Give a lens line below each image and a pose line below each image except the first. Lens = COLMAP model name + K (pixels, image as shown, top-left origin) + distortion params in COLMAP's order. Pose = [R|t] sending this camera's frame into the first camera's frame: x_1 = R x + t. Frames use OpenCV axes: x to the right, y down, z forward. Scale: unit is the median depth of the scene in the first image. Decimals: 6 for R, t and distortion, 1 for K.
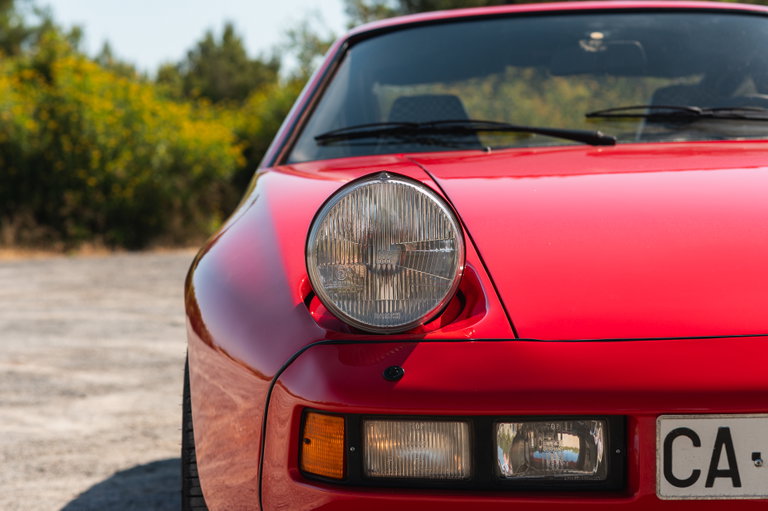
lens RADIAL K [[1905.4, 0, 384.0], [0, 1905.4, 255.5], [0, 0, 1]] dist [-0.091080, 0.102548]
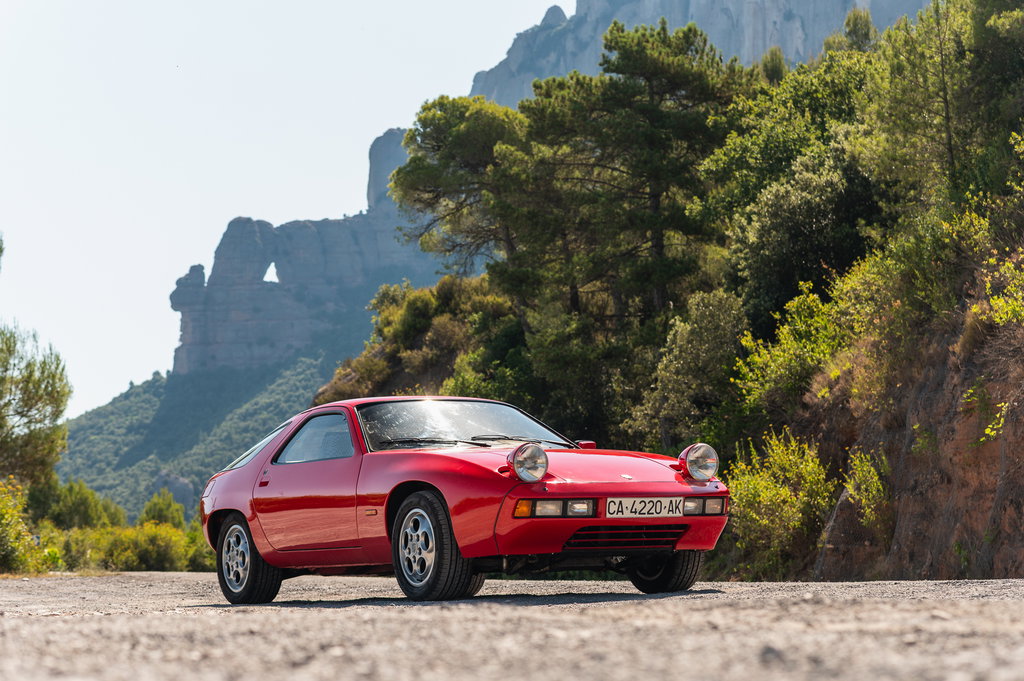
lens RADIAL K [[2631.3, 0, 509.1], [0, 2631.3, 311.0], [0, 0, 1]] dist [-0.009838, -0.467060]
pose [[0.874836, 0.053913, 0.481410, -2.820750], [0.016524, 0.989888, -0.140885, 0.479313], [-0.484138, 0.131206, 0.865099, -3.945245]]
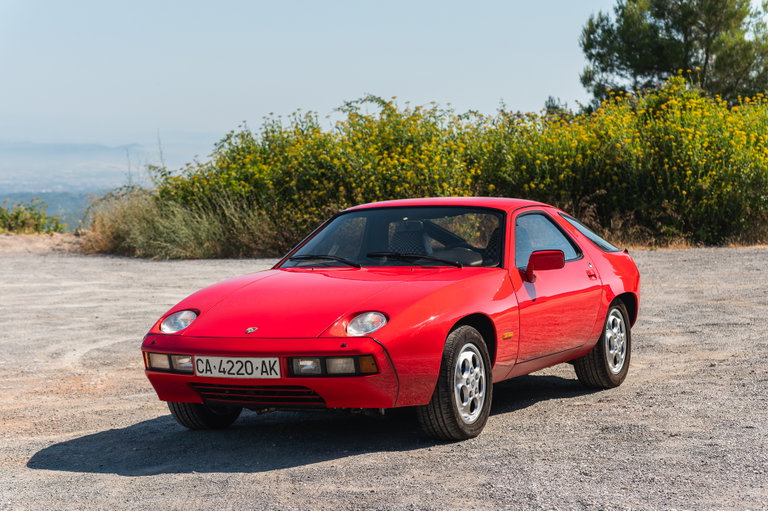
lens RADIAL K [[1973.5, 0, 381.9], [0, 1973.5, 233.4], [0, 0, 1]] dist [-0.009838, -0.467060]
pose [[0.881873, 0.024418, -0.470854, 2.409306], [-0.016858, 0.999652, 0.020268, -0.264815], [0.471185, -0.009936, 0.881978, -2.494842]]
